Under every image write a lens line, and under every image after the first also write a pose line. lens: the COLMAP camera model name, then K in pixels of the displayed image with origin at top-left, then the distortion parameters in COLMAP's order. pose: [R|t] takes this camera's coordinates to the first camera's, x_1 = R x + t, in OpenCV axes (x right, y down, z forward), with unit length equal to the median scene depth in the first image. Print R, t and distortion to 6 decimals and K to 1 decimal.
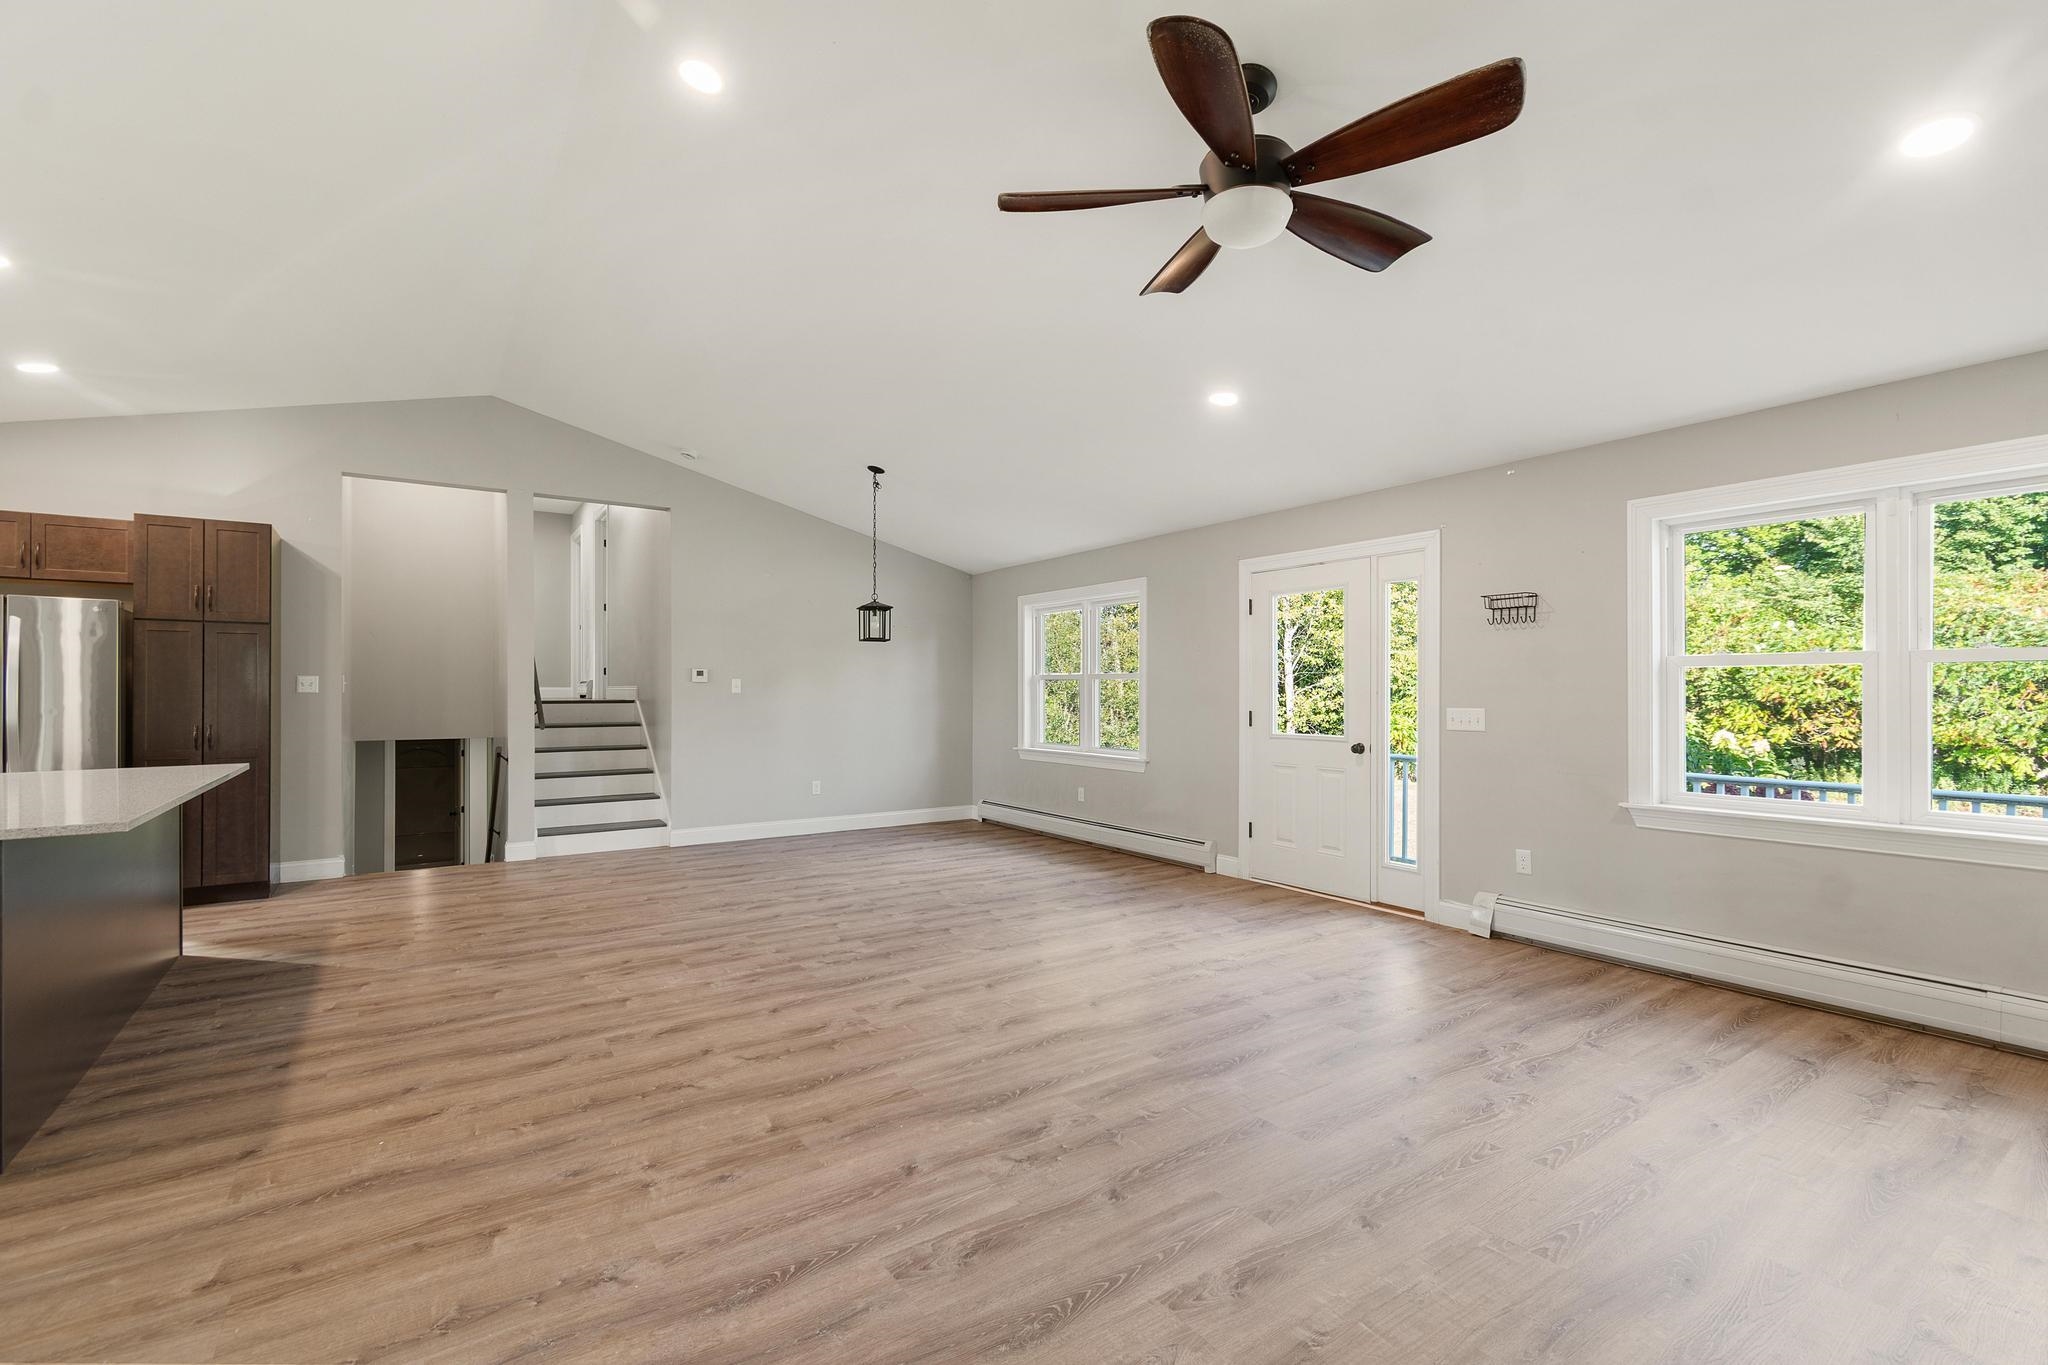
lens RADIAL K [[906.9, 0, 1036.5], [0, 906.9, 691.8], [0, 0, 1]] dist [0.002440, -0.000078]
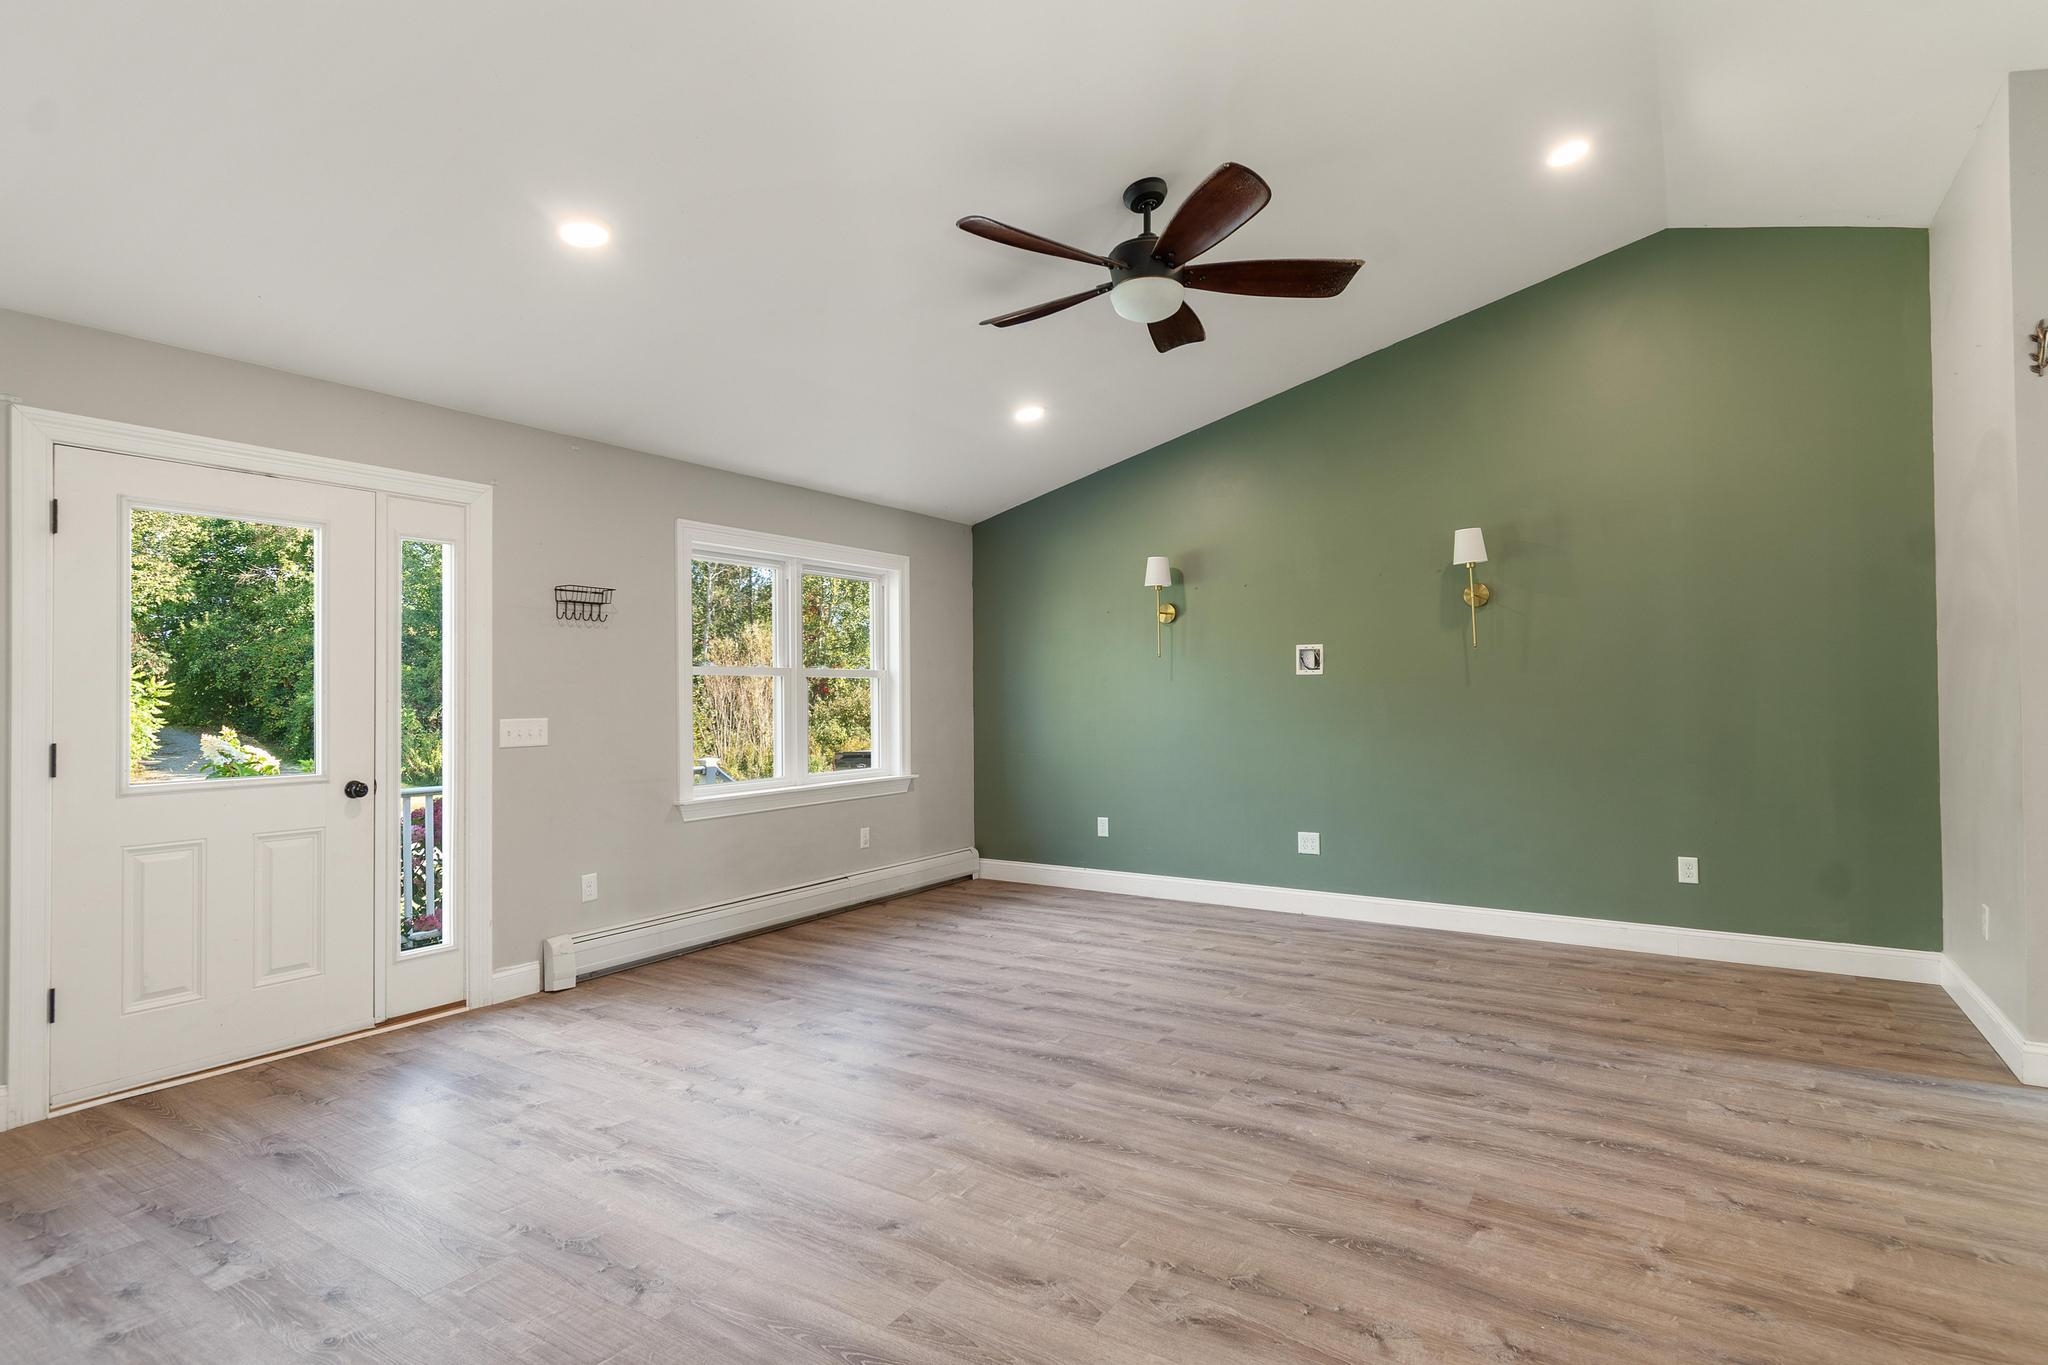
lens RADIAL K [[1023.5, 0, 1032.7], [0, 1023.5, 682.5], [0, 0, 1]] dist [0.001349, -0.001595]
pose [[-0.380418, 0.014081, 0.924708, -0.622705], [0.008690, 0.999894, -0.011651, 0.000634], [-0.924774, 0.003603, -0.380500, 1.077682]]
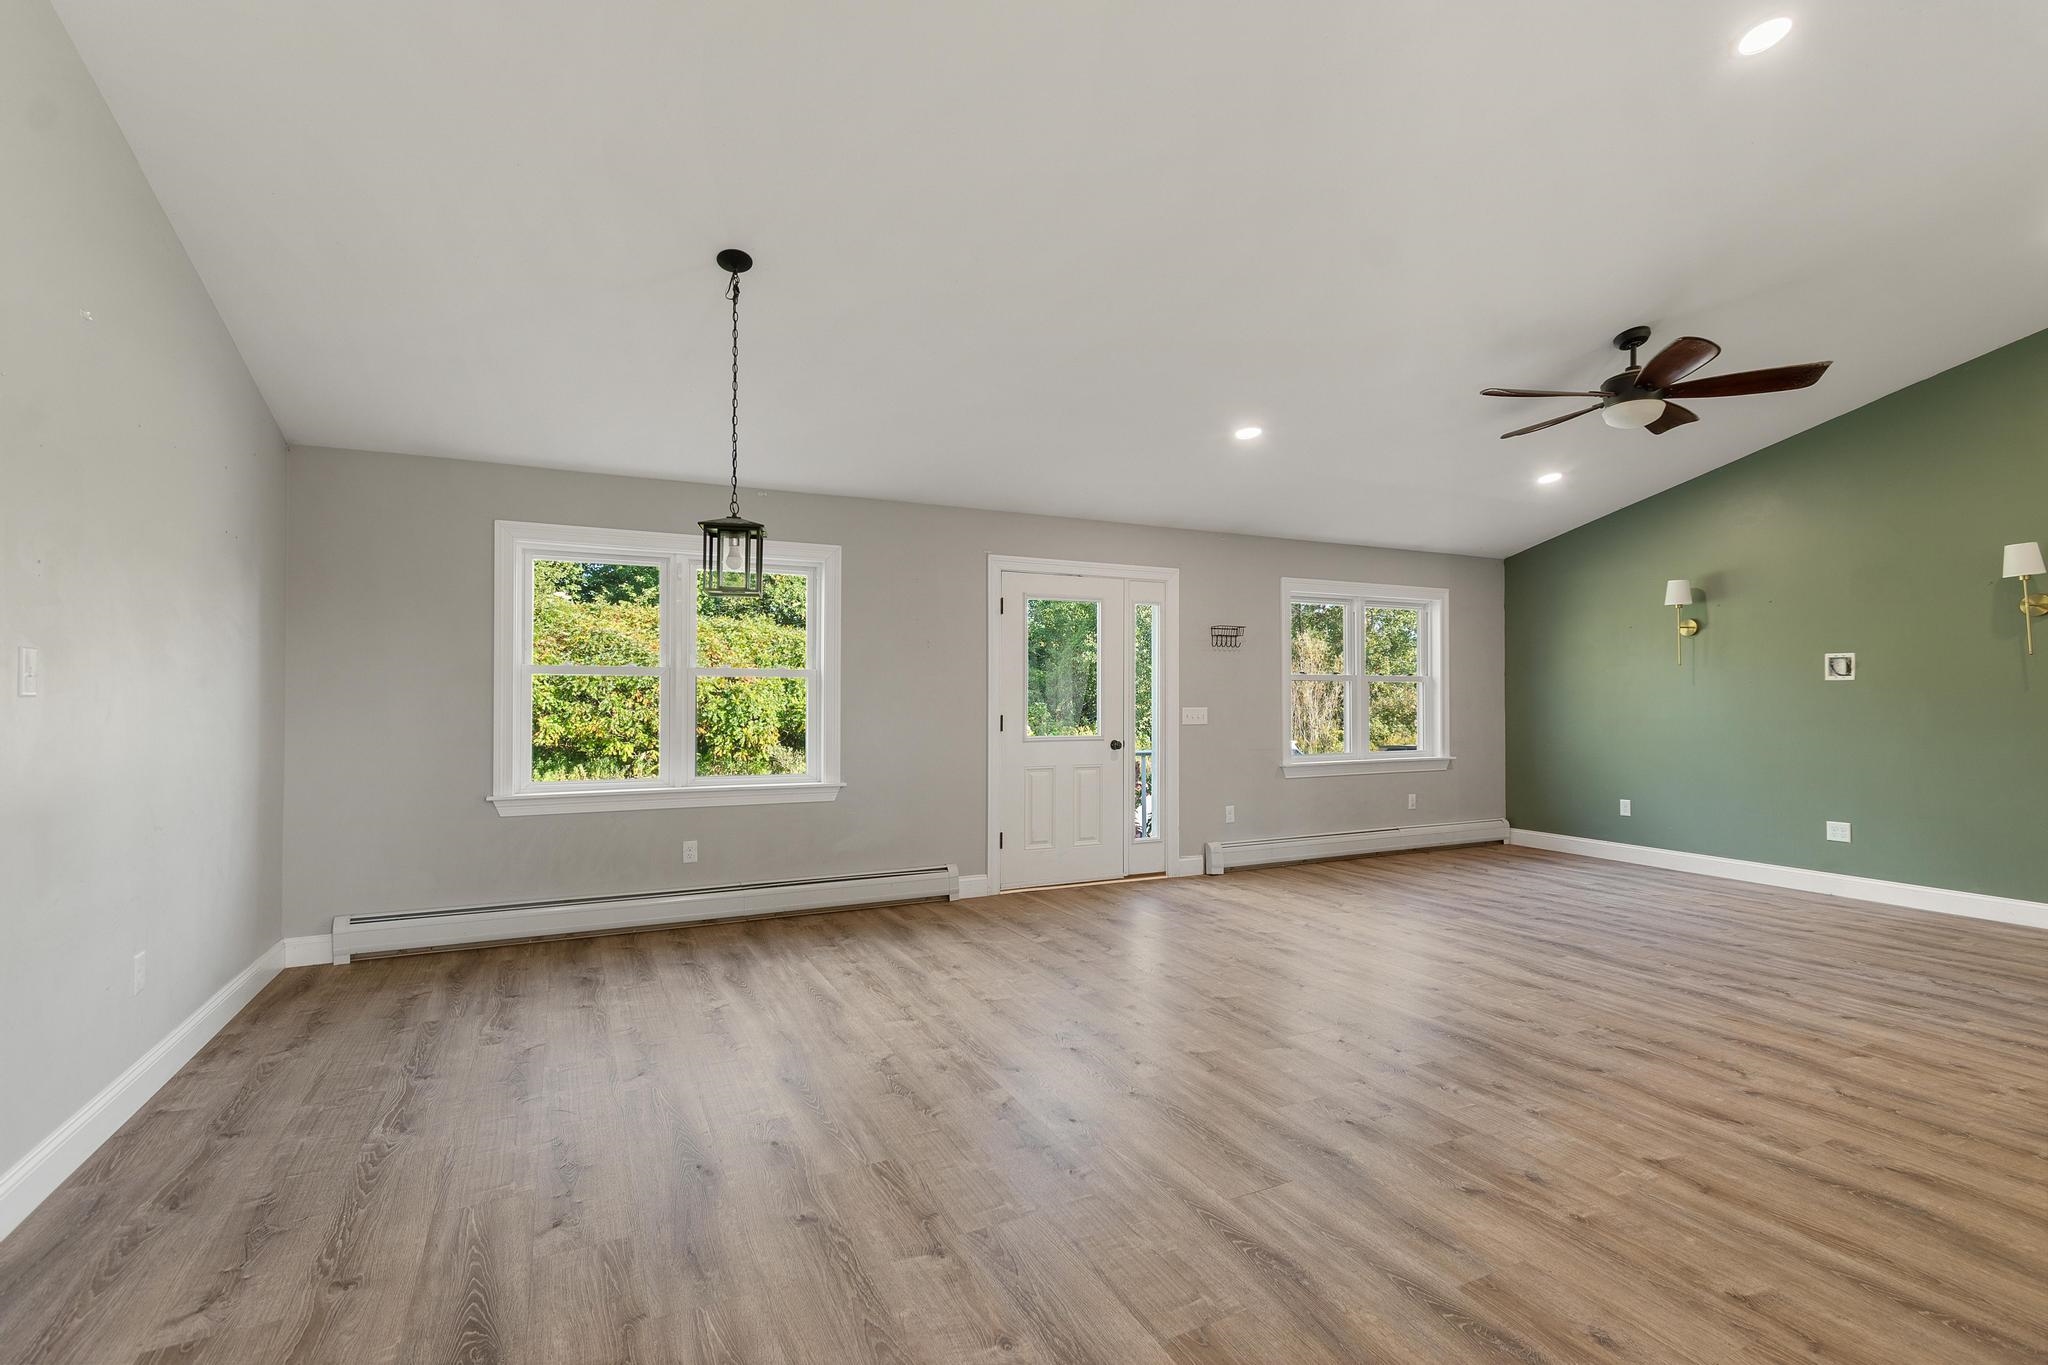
lens RADIAL K [[938.4, 0, 1035.0], [0, 938.4, 684.0], [0, 0, 1]] dist [0.004262, 0.000510]
pose [[0.146745, 0.013134, 0.989087, -1.067569], [-0.000379, 0.999913, -0.013222, 0.001974], [-0.989174, 0.001565, 0.146737, 1.195318]]
